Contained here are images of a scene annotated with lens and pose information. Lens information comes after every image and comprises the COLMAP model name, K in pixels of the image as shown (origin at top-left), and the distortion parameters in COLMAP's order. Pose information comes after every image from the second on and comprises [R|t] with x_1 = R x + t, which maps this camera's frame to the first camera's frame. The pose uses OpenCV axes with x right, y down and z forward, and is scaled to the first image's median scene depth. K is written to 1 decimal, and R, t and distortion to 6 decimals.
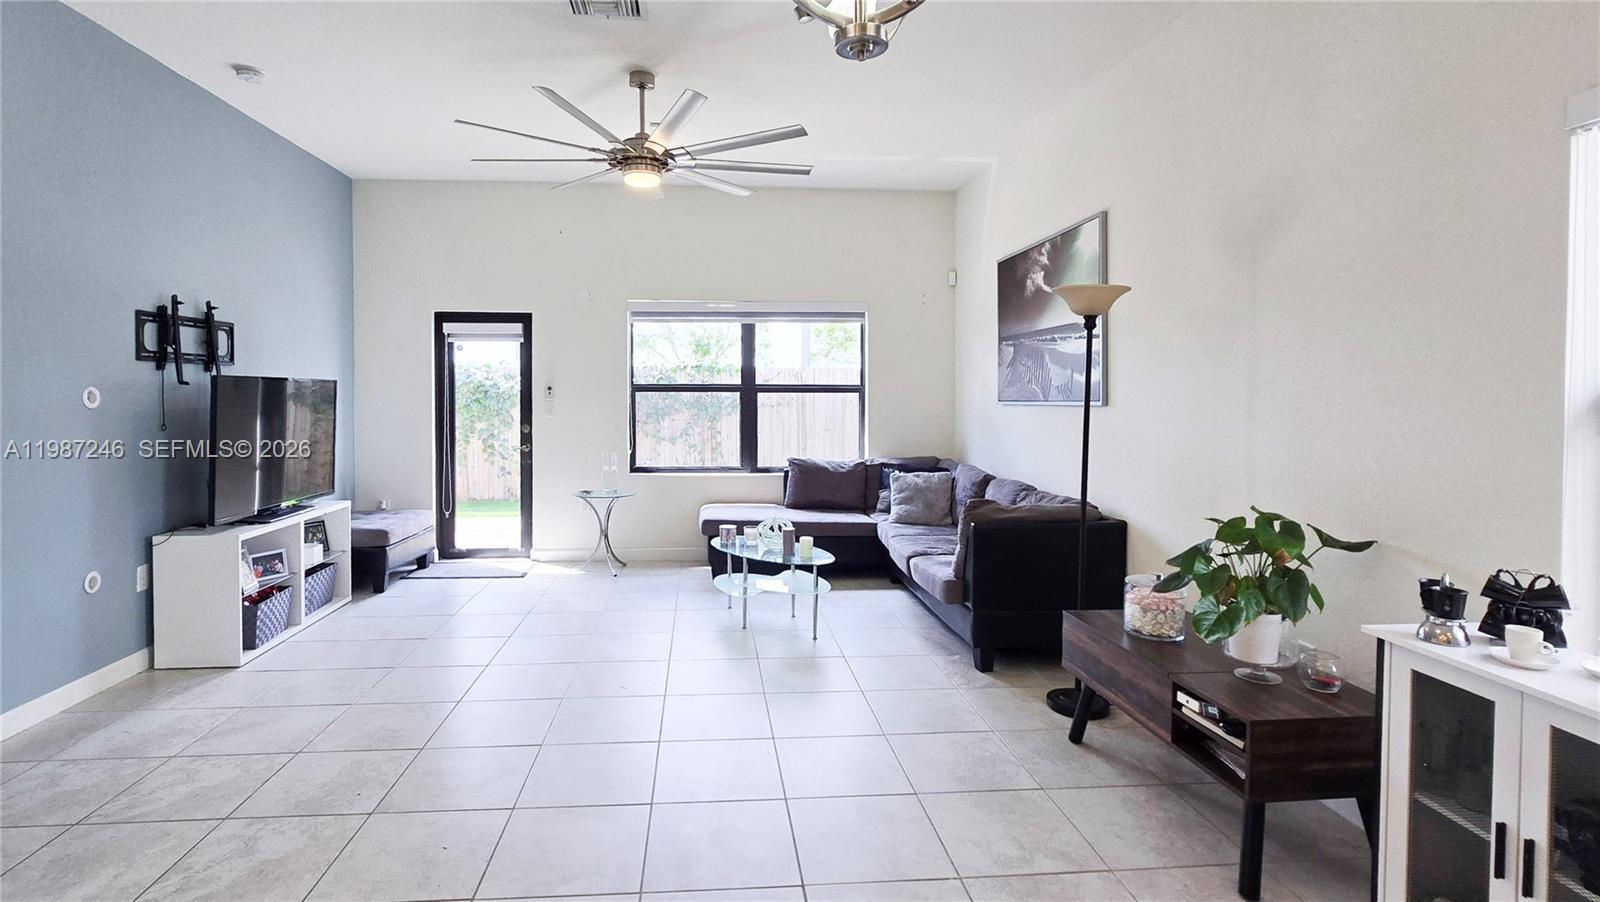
lens RADIAL K [[776.8, 0, 768.4], [0, 776.8, 397.0], [0, 0, 1]] dist [-0.002723, 0.000845]
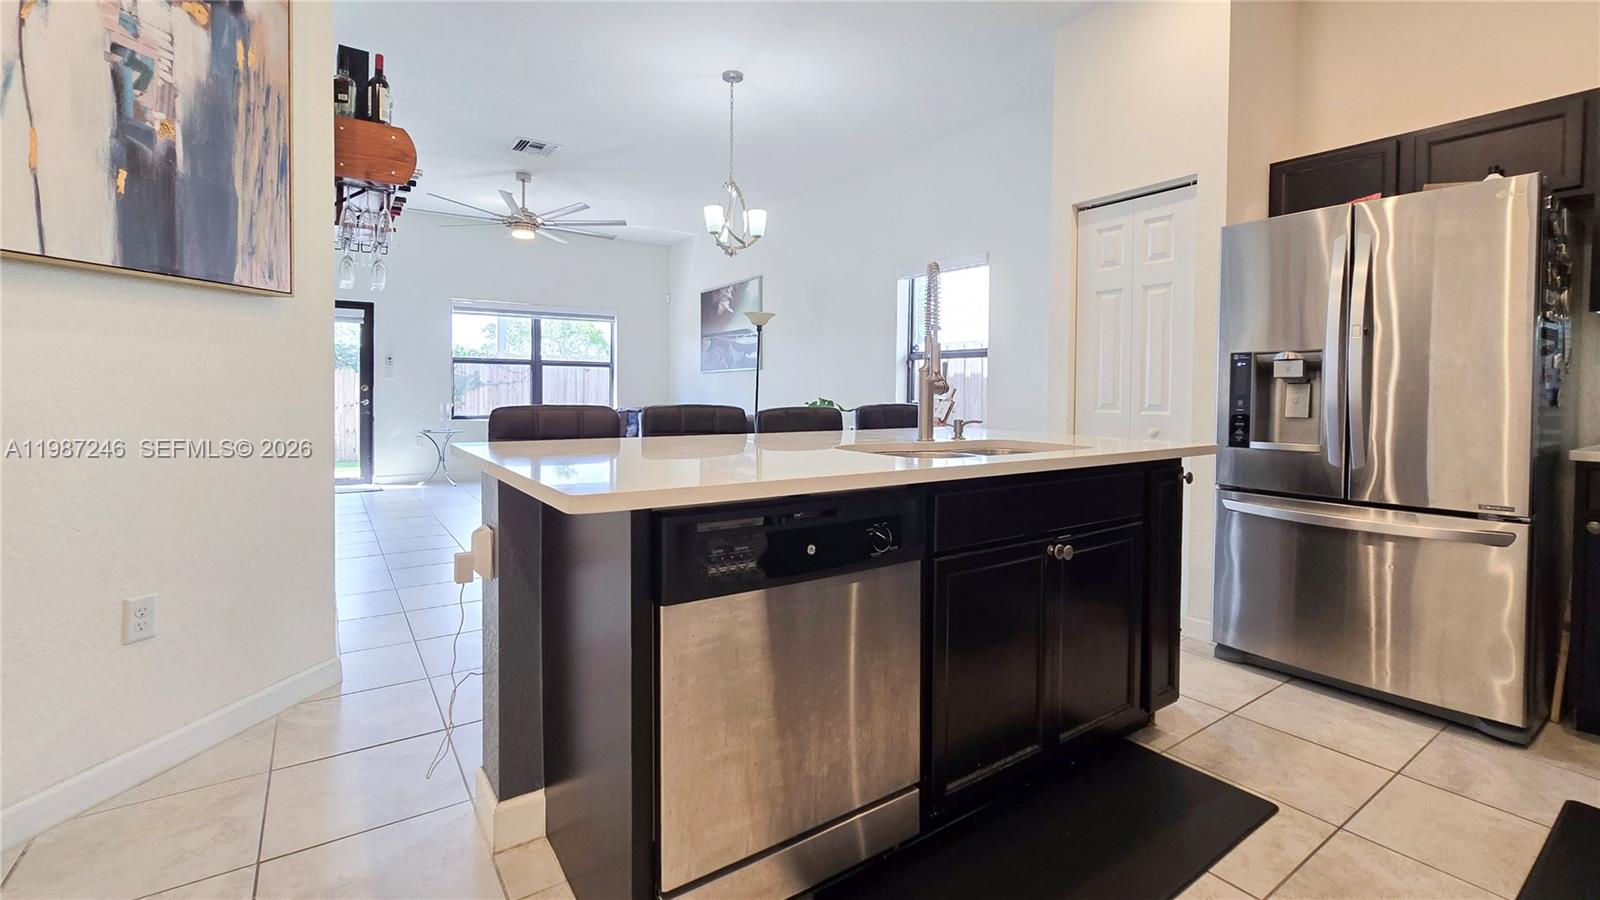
lens RADIAL K [[688.6, 0, 807.0], [0, 688.6, 407.8], [0, 0, 1]] dist [-0.004425, 0.001848]
pose [[0.862770, -0.008773, 0.505520, -0.290393], [-0.002090, 0.999779, 0.020916, 0.055603], [-0.505592, -0.019102, 0.862561, -0.483610]]
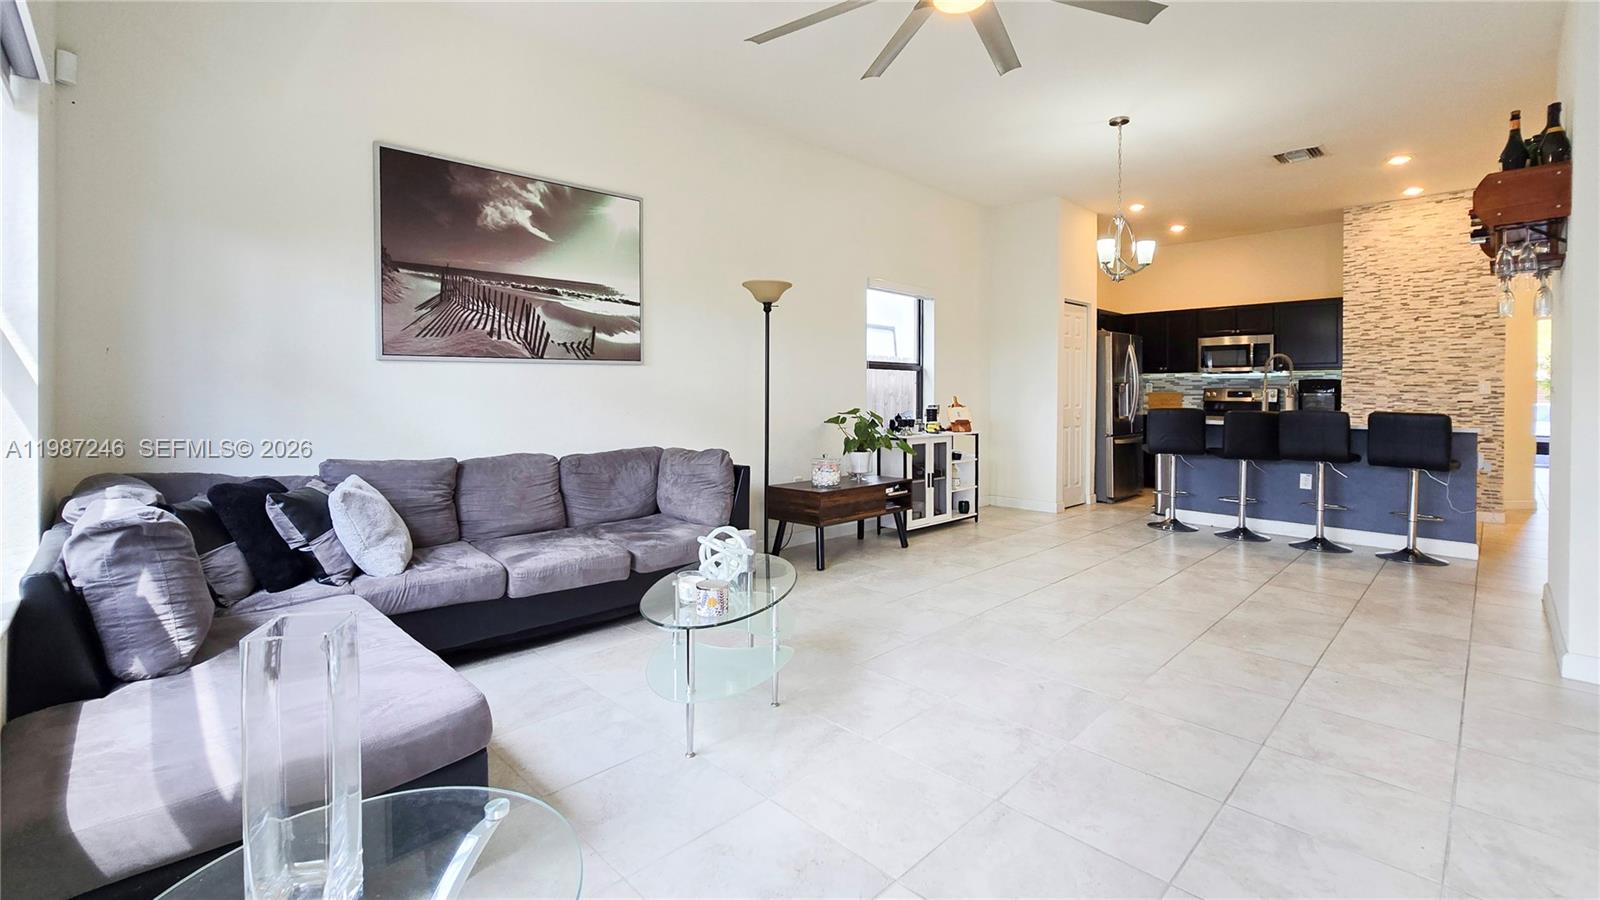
lens RADIAL K [[688.6, 0, 798.4], [0, 688.6, 396.5], [0, 0, 1]] dist [-0.004425, 0.001848]
pose [[-0.637853, -0.013062, 0.770047, -0.382120], [0.000313, 0.999852, 0.017219, 0.030392], [-0.770158, 0.011224, -0.637754, 1.087401]]
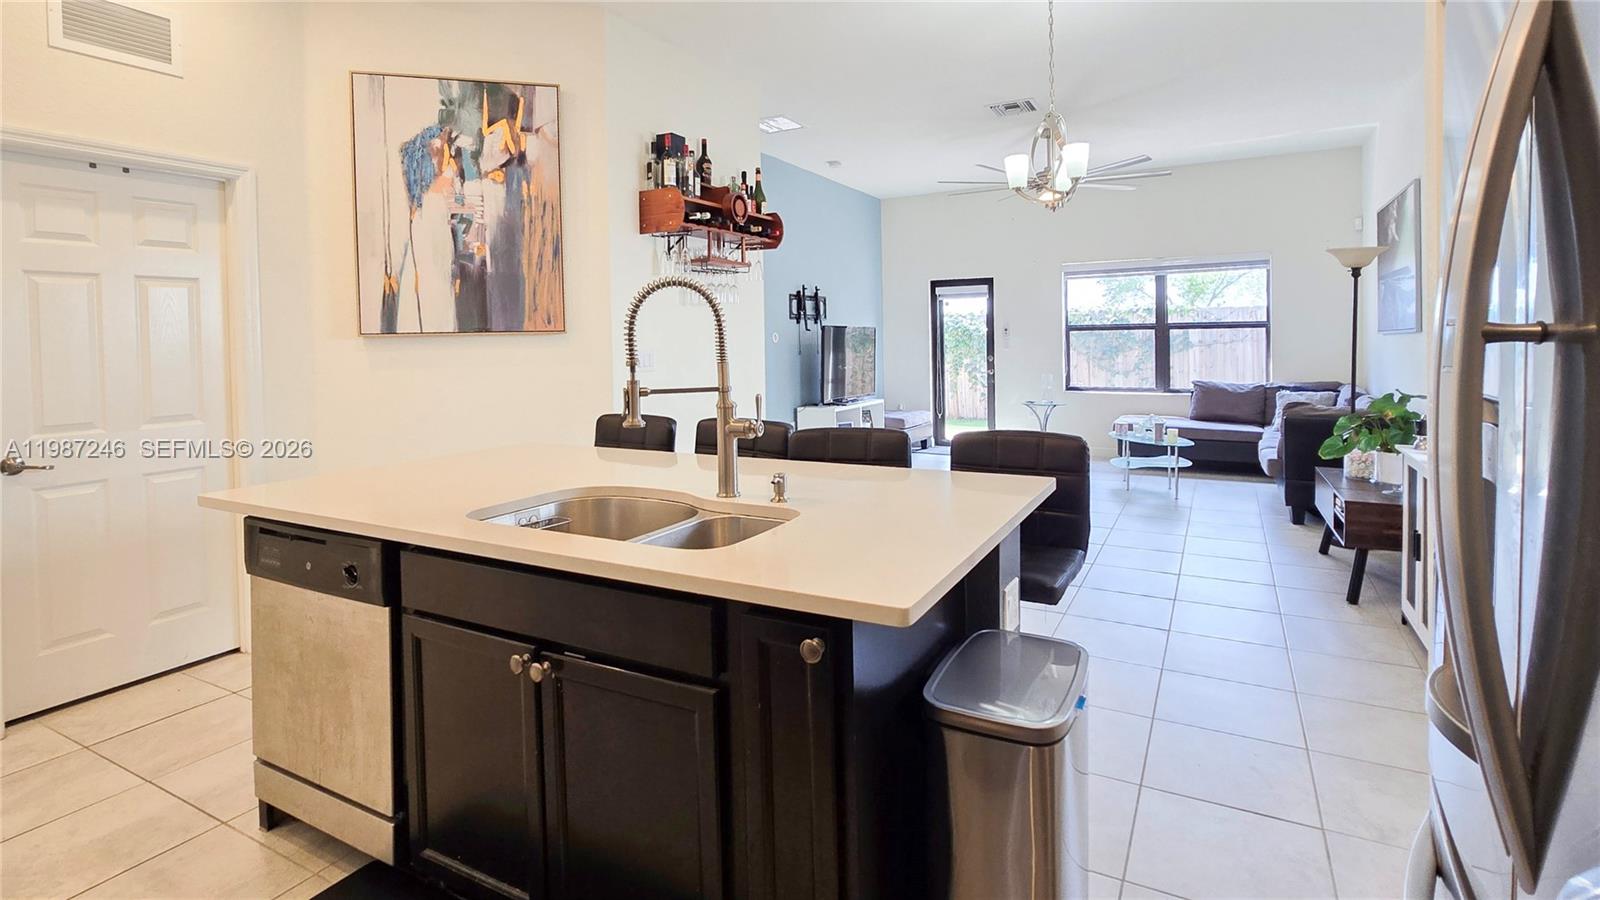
lens RADIAL K [[776.4, 0, 801.9], [0, 776.4, 360.7], [0, 0, 1]] dist [0.003217, 0.000269]
pose [[0.837444, -0.000423, -0.546522, 0.206209], [0.013397, 0.999715, 0.019755, 0.013890], [0.546358, -0.023865, 0.837211, -0.448331]]
